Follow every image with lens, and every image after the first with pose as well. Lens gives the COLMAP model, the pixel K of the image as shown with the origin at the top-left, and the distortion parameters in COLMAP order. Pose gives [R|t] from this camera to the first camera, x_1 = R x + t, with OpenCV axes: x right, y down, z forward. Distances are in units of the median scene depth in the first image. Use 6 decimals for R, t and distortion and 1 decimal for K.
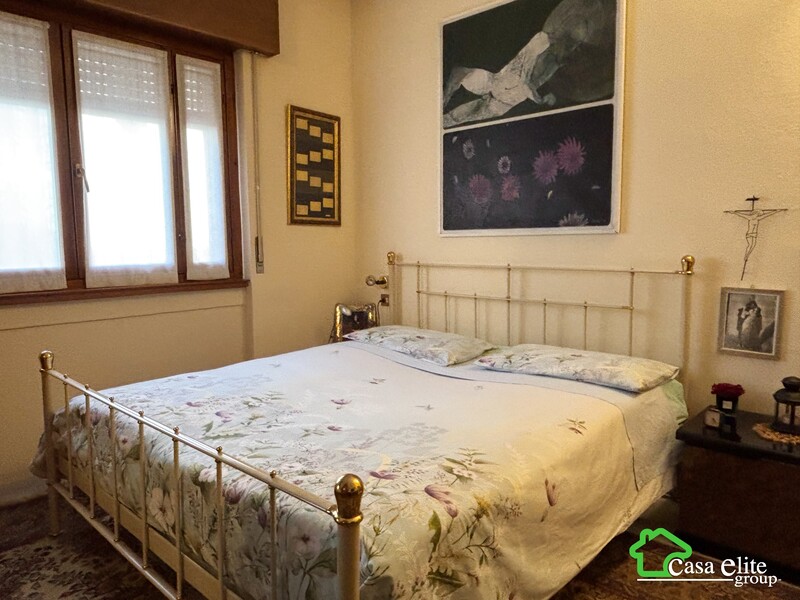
lens RADIAL K [[544.9, 0, 399.5], [0, 544.9, 304.8], [0, 0, 1]] dist [0.006456, -0.030806]
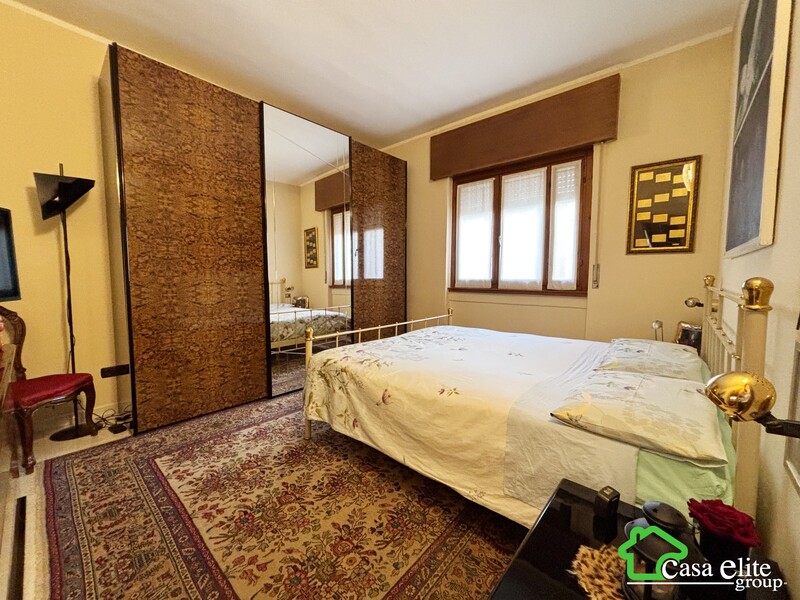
lens RADIAL K [[324.4, 0, 398.6], [0, 324.4, 299.2], [0, 0, 1]] dist [-0.002078, 0.000722]
pose [[0.034368, 0.082828, -0.995971, 0.655176], [-0.114151, 0.990363, 0.078422, -0.039248], [0.992869, 0.110996, 0.043492, 0.458899]]
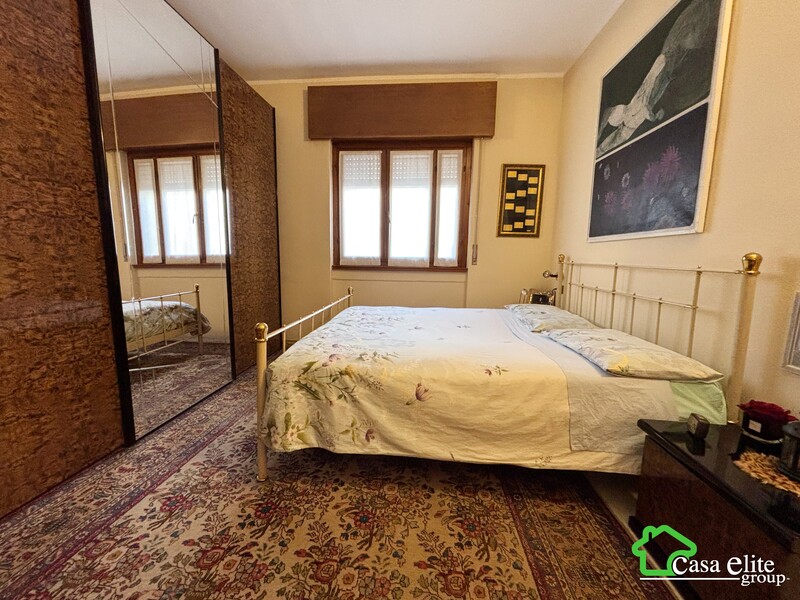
lens RADIAL K [[324.4, 0, 398.6], [0, 324.4, 299.2], [0, 0, 1]] dist [-0.002078, 0.000722]
pose [[0.618448, 0.121622, -0.776357, 0.449502], [-0.109691, 0.991639, 0.067968, 0.008921], [0.778132, 0.043125, 0.626618, 0.165983]]
